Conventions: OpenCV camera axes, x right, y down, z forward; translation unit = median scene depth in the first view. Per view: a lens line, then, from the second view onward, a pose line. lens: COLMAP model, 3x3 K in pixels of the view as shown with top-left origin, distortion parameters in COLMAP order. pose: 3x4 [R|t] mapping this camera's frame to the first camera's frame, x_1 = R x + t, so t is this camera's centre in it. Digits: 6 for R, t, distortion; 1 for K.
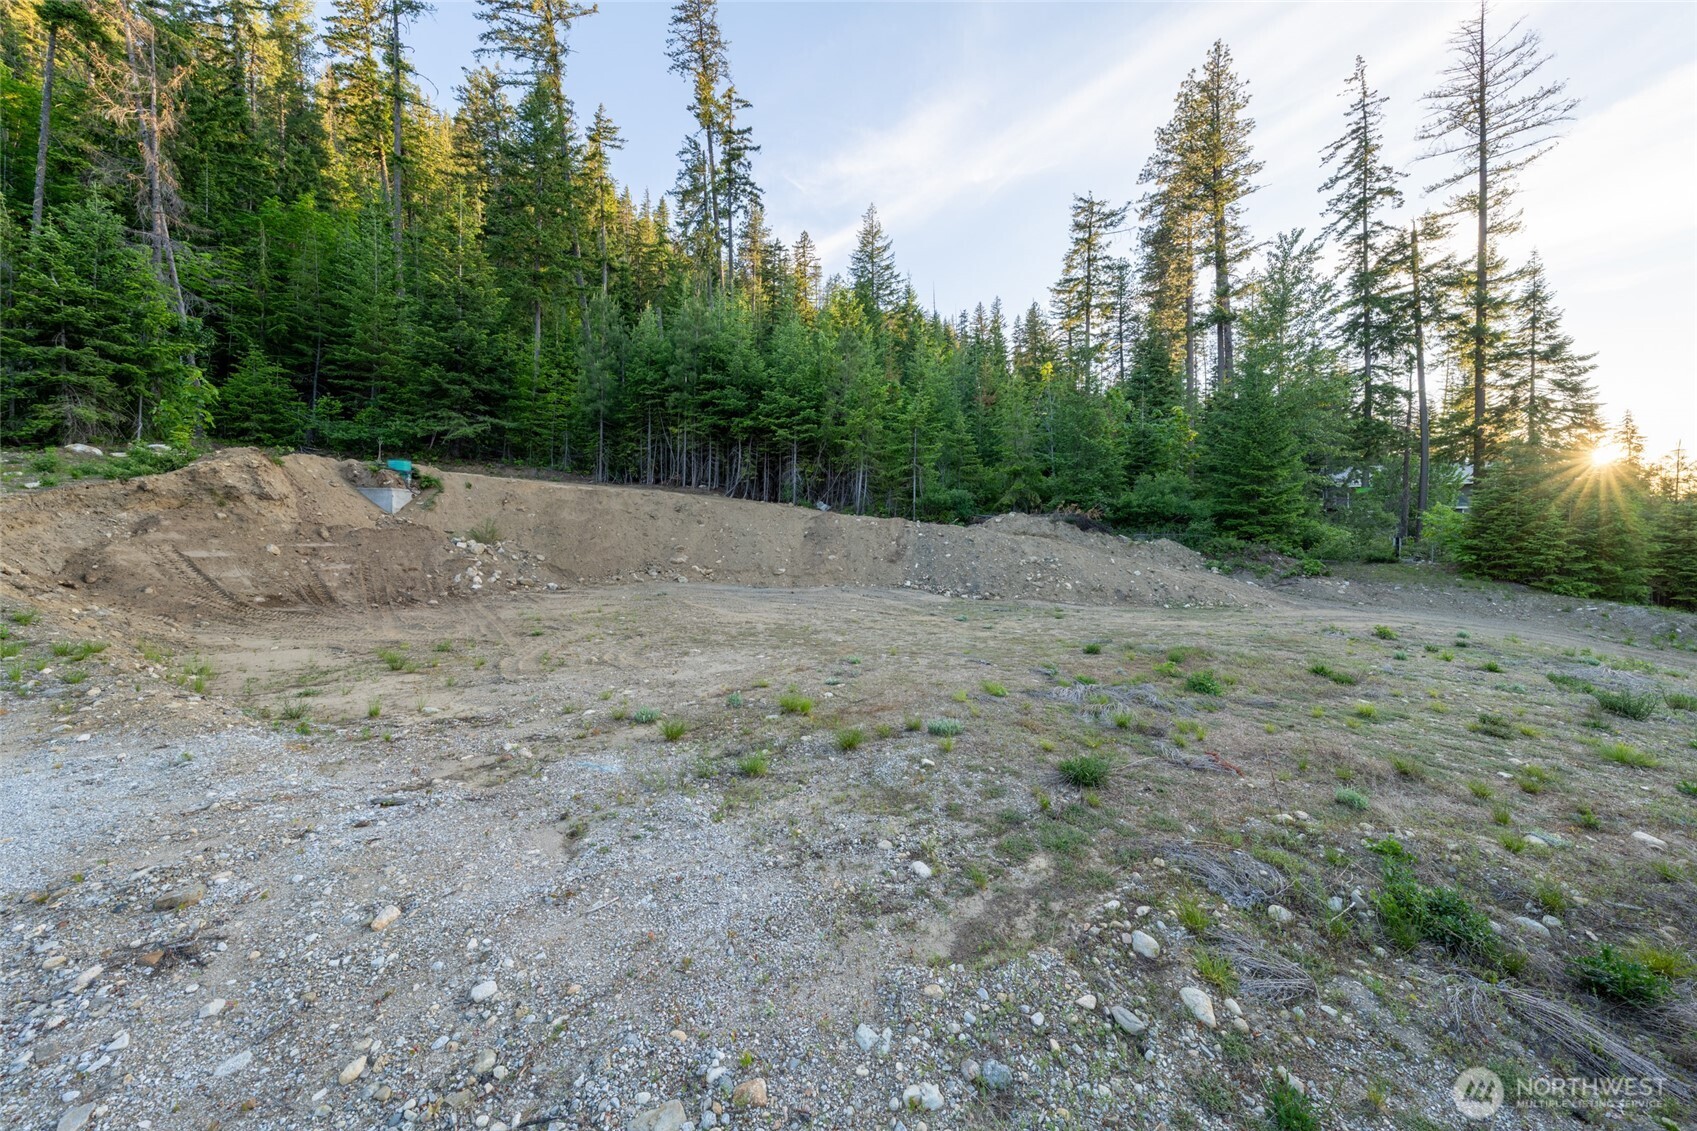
lens RADIAL K [[578.0, 0, 845.9], [0, 578.0, 561.2], [0, 0, 1]] dist [-0.002569, 0.000316]
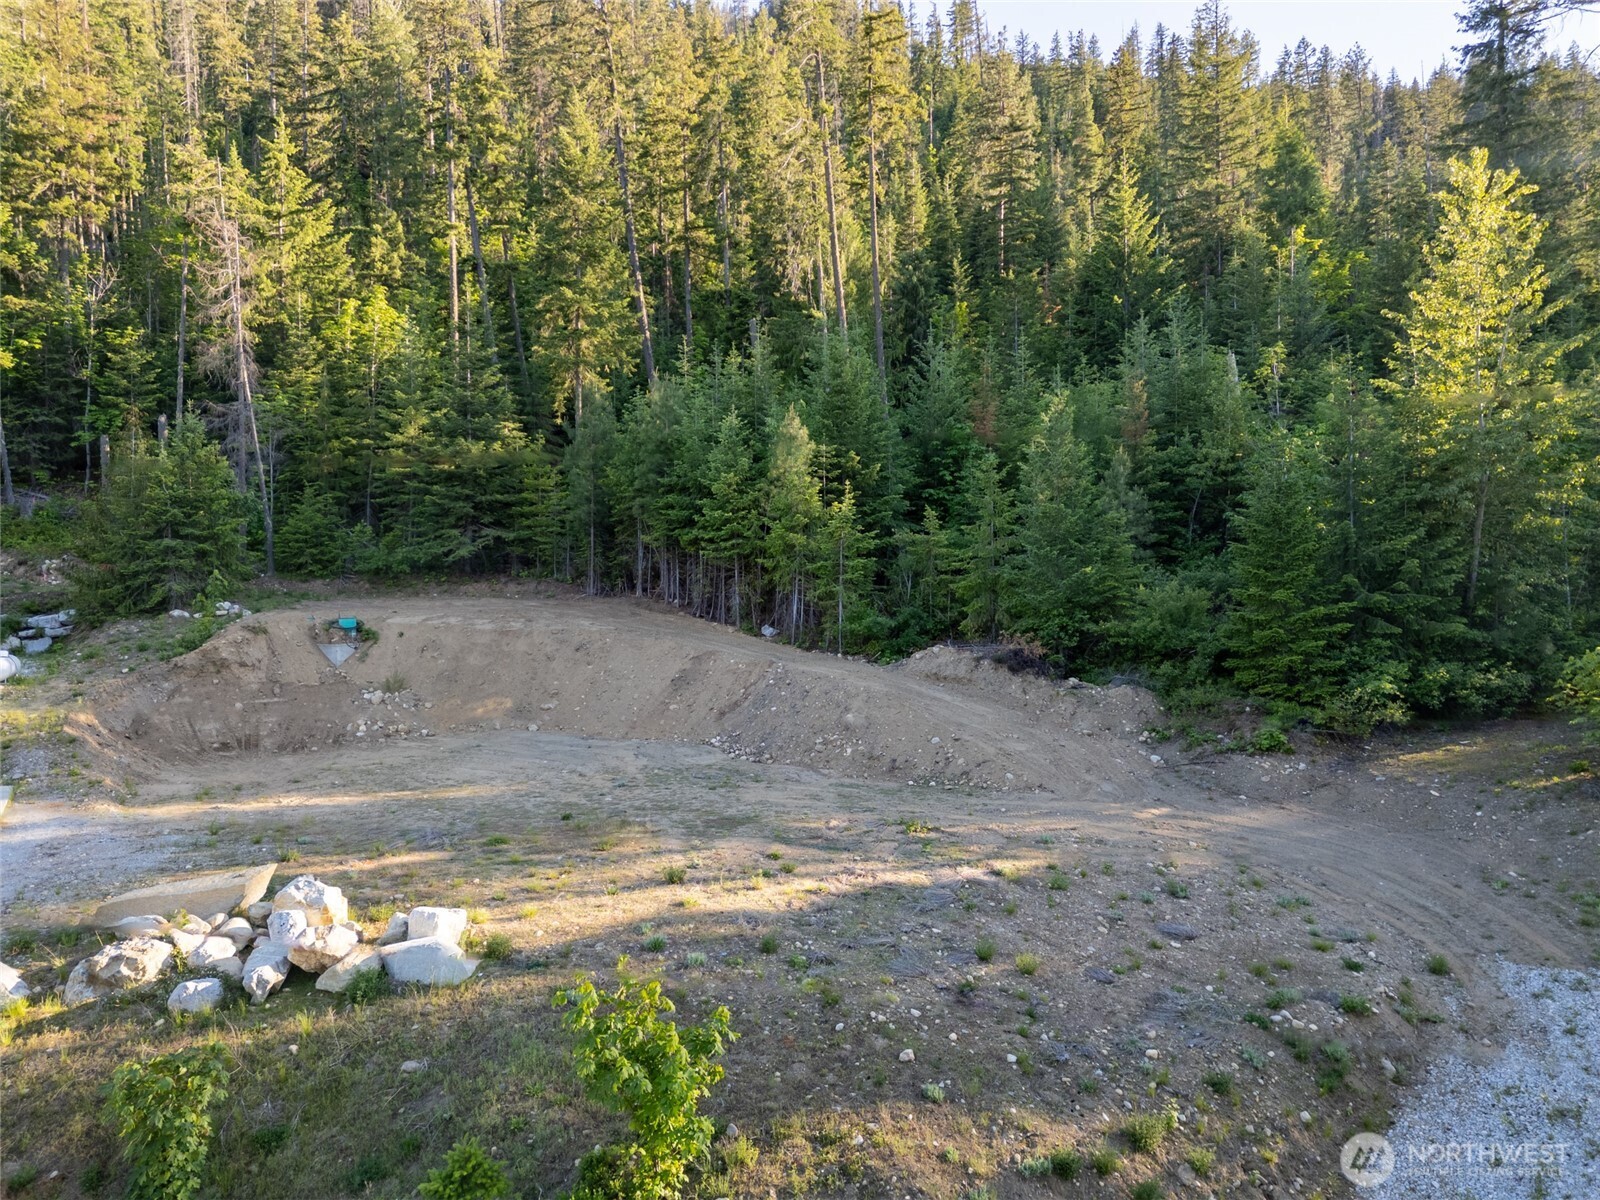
lens RADIAL K [[1122.8, 0, 797.6], [0, 1122.8, 595.3], [0, 0, 1]] dist [0.090186, -0.086829]
pose [[0.867722, -0.018750, -0.496695, 1.009819], [0.008461, 0.999701, -0.022958, -0.137757], [0.496977, 0.015719, 0.867621, -0.475802]]
